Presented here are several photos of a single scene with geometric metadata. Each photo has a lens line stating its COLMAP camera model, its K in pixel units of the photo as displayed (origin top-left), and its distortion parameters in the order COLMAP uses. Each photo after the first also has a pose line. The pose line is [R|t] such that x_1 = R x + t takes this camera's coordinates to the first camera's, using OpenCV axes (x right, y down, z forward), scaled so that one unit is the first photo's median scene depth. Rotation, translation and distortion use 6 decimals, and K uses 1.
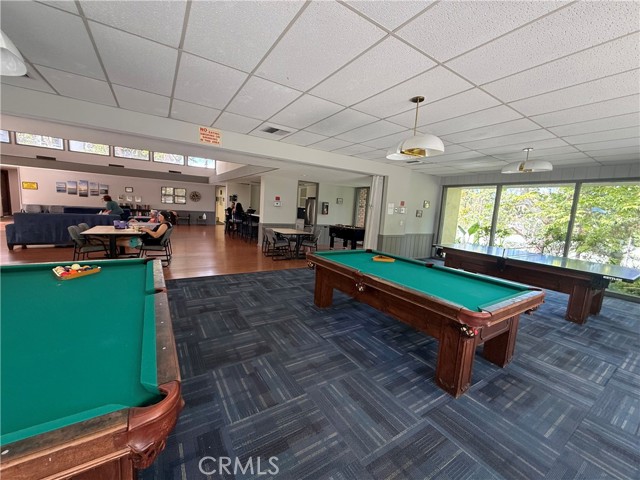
lens RADIAL K [[252.7, 0, 315.8], [0, 252.7, 238.7], [0, 0, 1]] dist [0.000817, 0.000062]
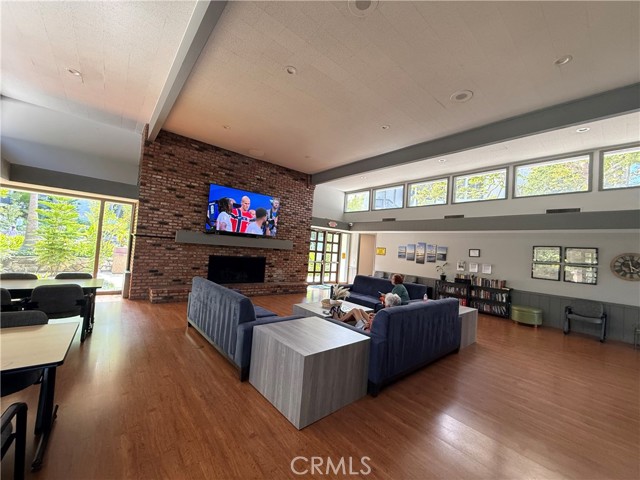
lens RADIAL K [[252.7, 0, 316.4], [0, 252.7, 239.8], [0, 0, 1]] dist [0.000817, 0.000062]
pose [[0.138991, -0.090493, -0.986150, -0.204243], [-0.192839, 0.974280, -0.116583, -0.086078], [0.971337, 0.206372, 0.117966, 0.589494]]
